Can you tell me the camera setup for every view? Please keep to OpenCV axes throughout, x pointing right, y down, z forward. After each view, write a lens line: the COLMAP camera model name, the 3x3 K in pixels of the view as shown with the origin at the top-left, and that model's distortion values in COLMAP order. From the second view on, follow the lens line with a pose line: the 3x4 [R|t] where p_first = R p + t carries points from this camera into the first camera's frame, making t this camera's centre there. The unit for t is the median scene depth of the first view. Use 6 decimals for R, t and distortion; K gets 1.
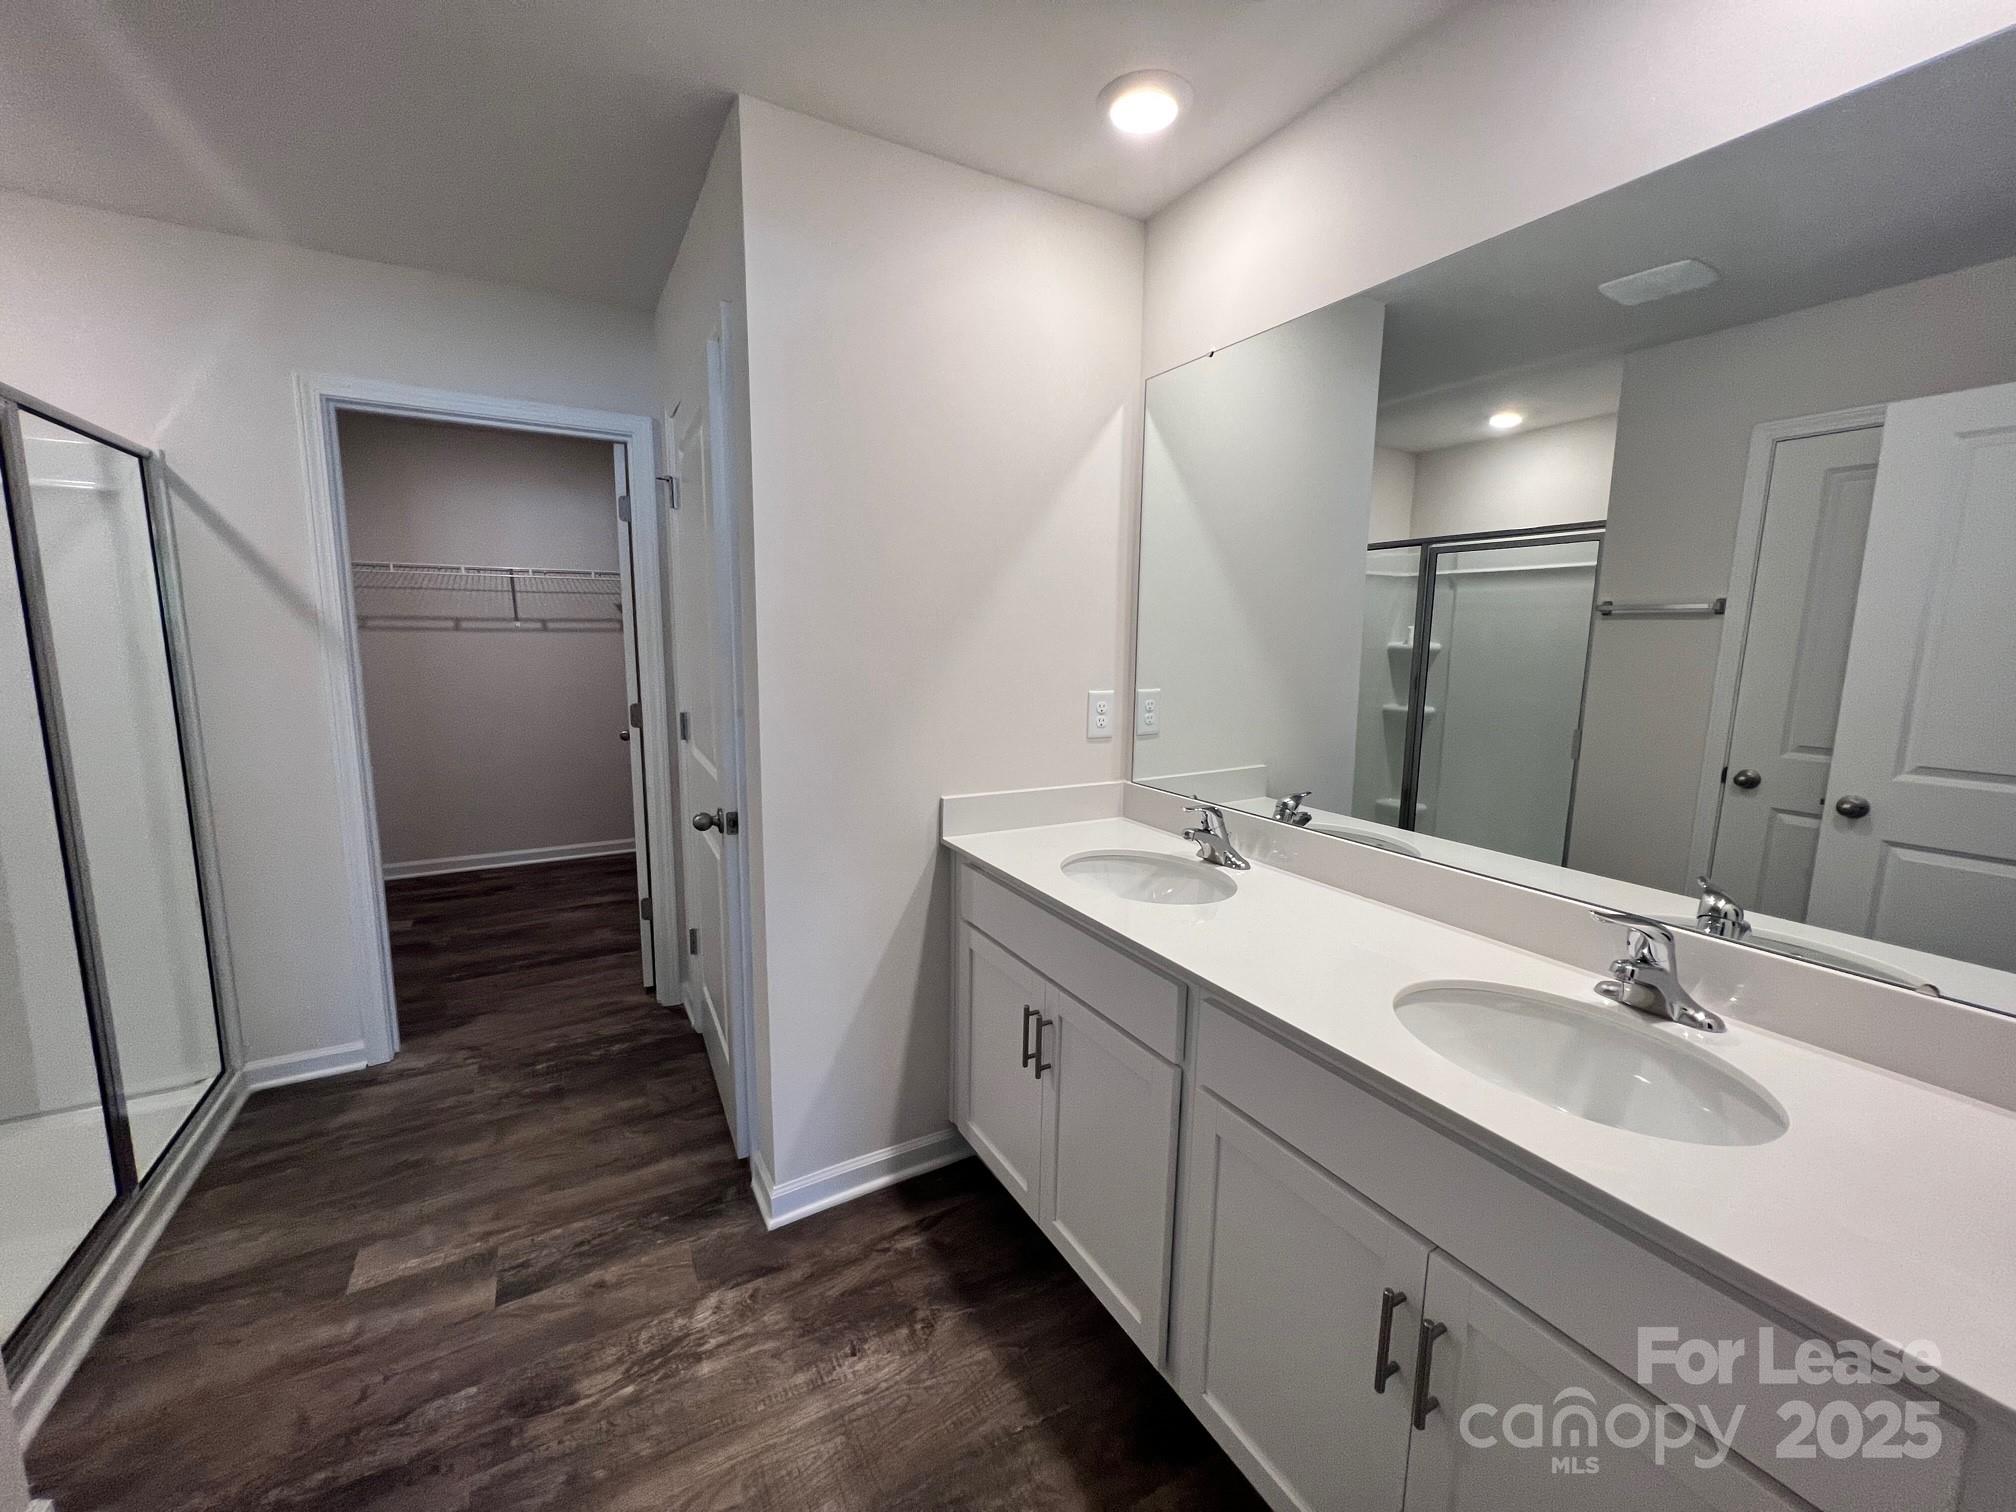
lens RADIAL K [[810.2, 0, 1012.2], [0, 810.2, 754.6], [0, 0, 1]] dist [0.000808, 0.000523]
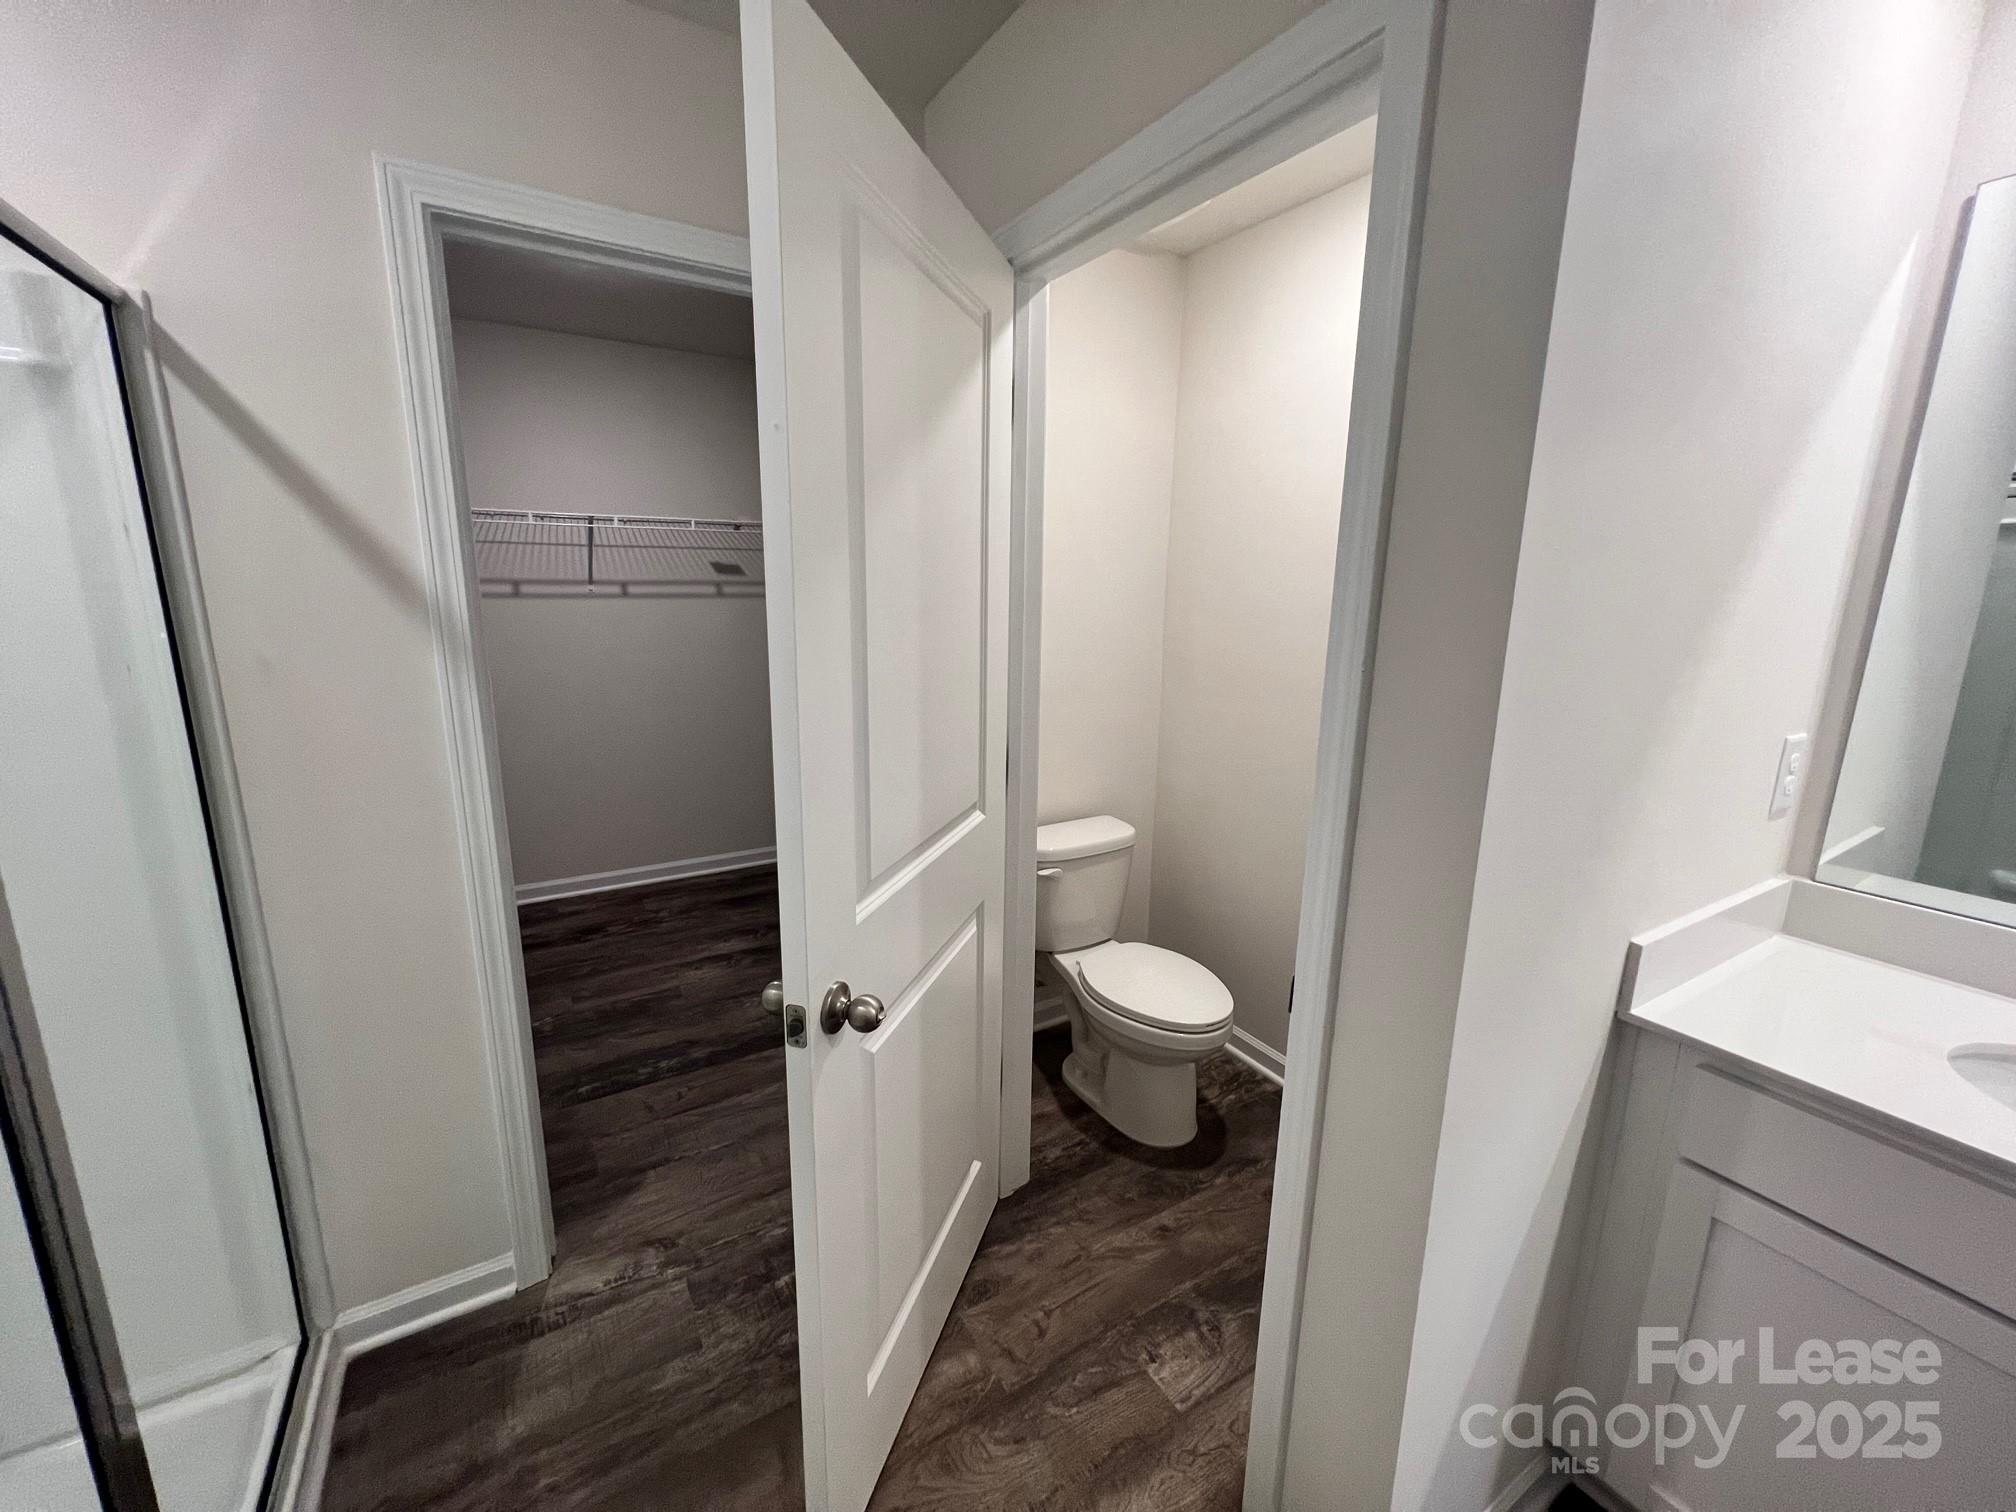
lens RADIAL K [[810.2, 0, 1013.8], [0, 810.2, 754.7], [0, 0, 1]] dist [0.000808, 0.000523]
pose [[0.999395, -0.002168, 0.034725, -0.440486], [0.000109, 0.998247, 0.059192, -0.089636], [-0.034792, -0.059152, 0.997642, 0.380086]]
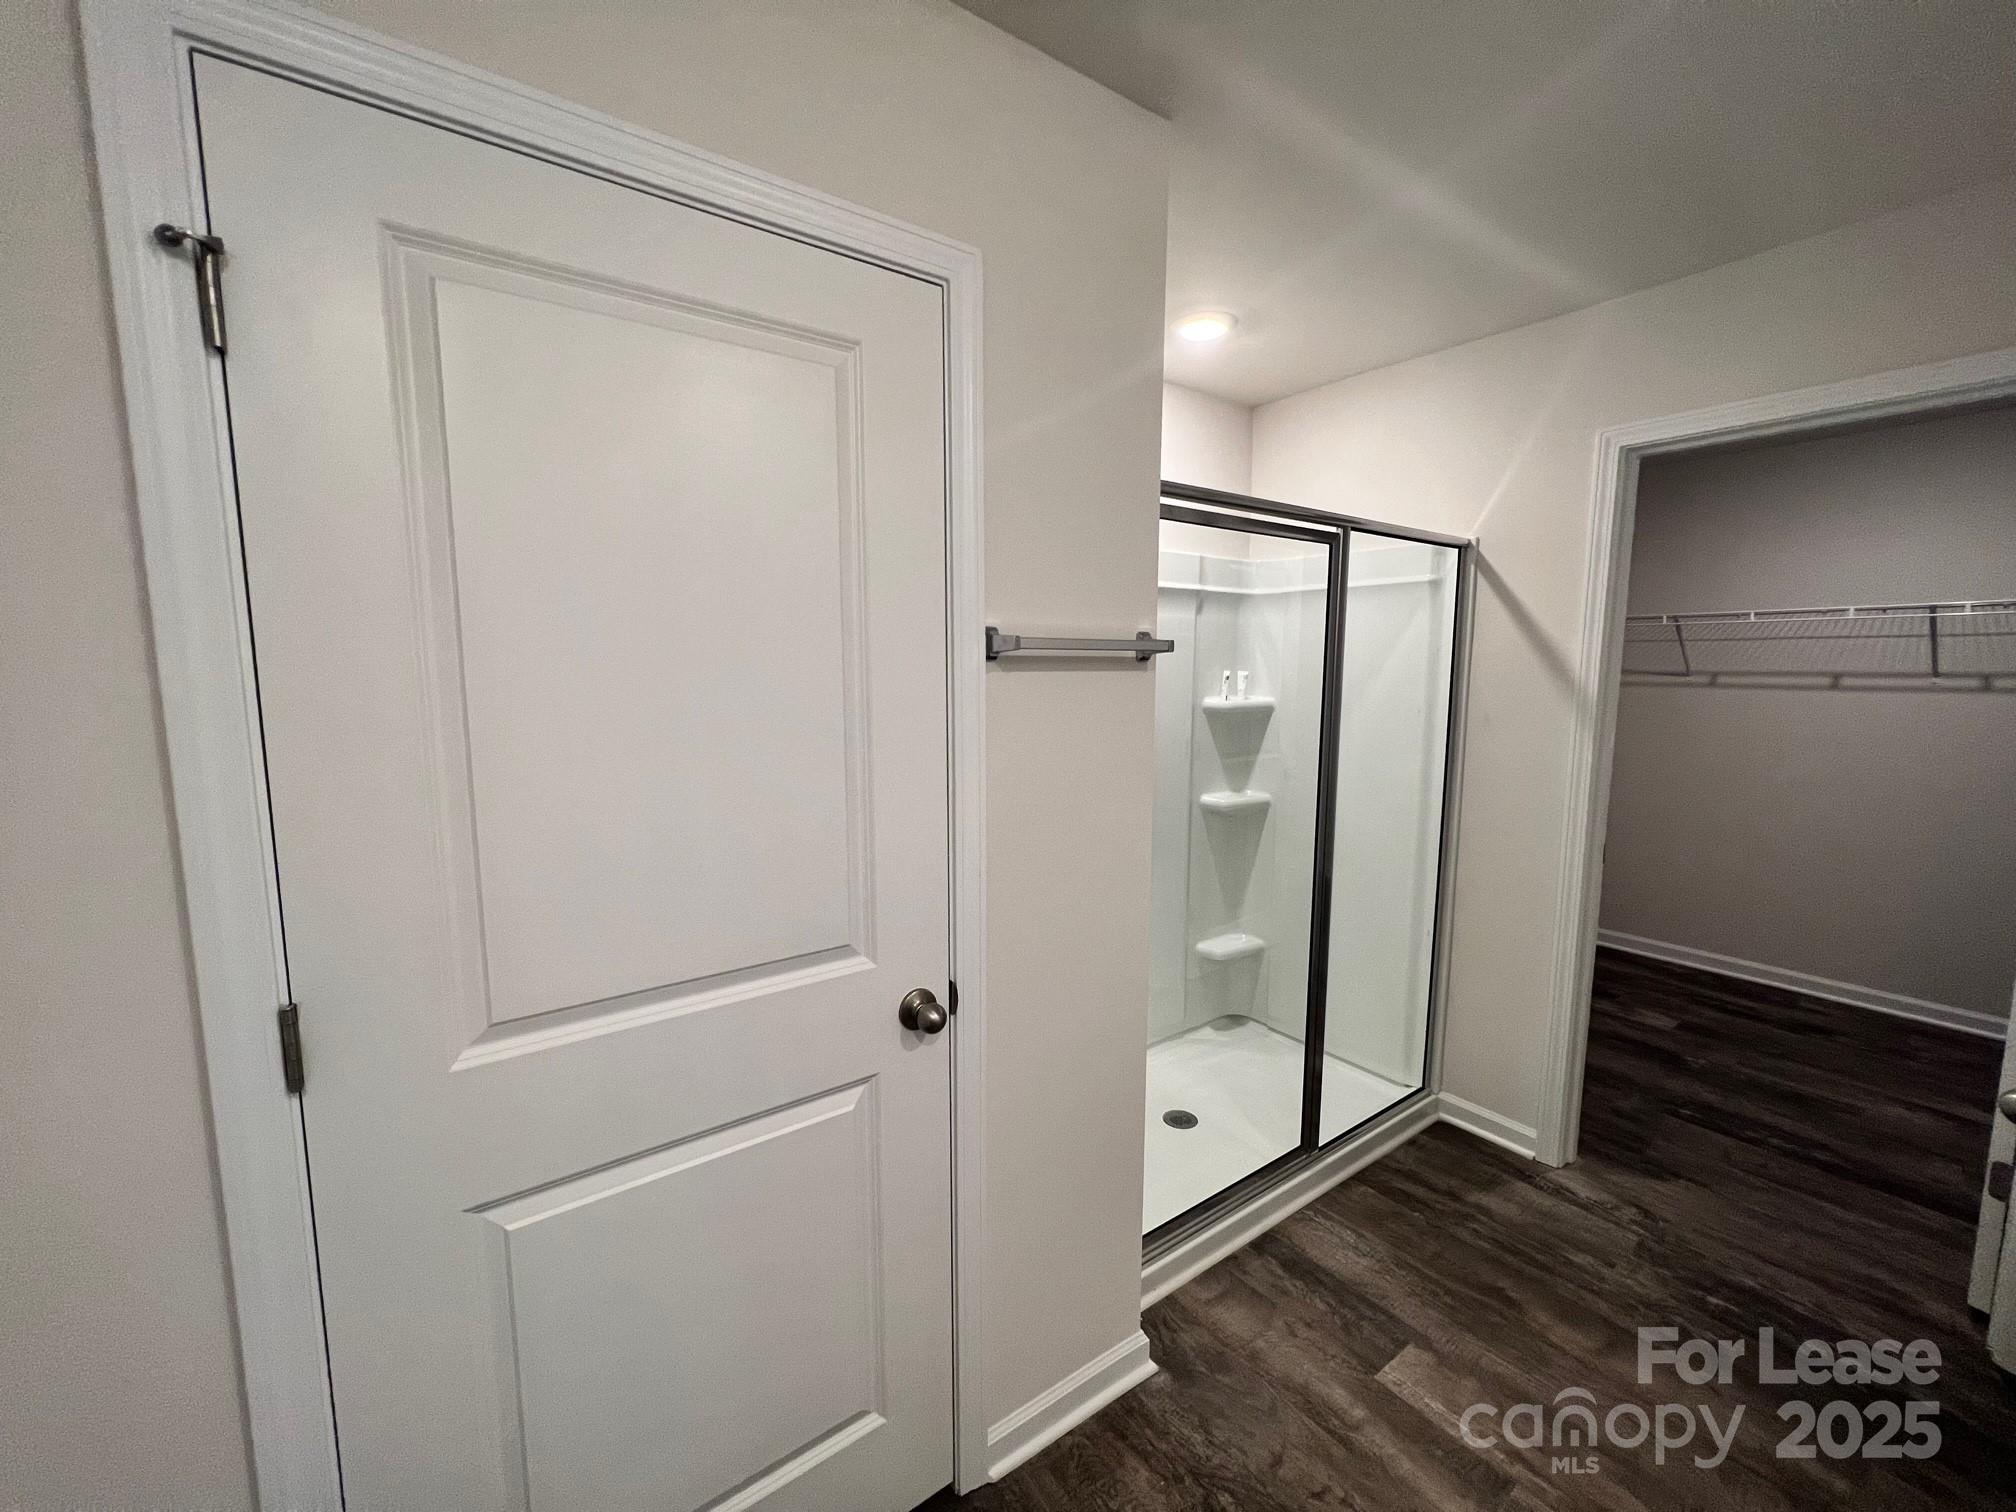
lens RADIAL K [[810.2, 0, 1007.4], [0, 810.2, 752.2], [0, 0, 1]] dist [0.000808, 0.000523]
pose [[0.106300, 0.094143, -0.989867, 0.023501], [-0.148873, 0.985794, 0.077768, -0.063958], [0.983126, 0.139098, 0.118805, 0.237508]]
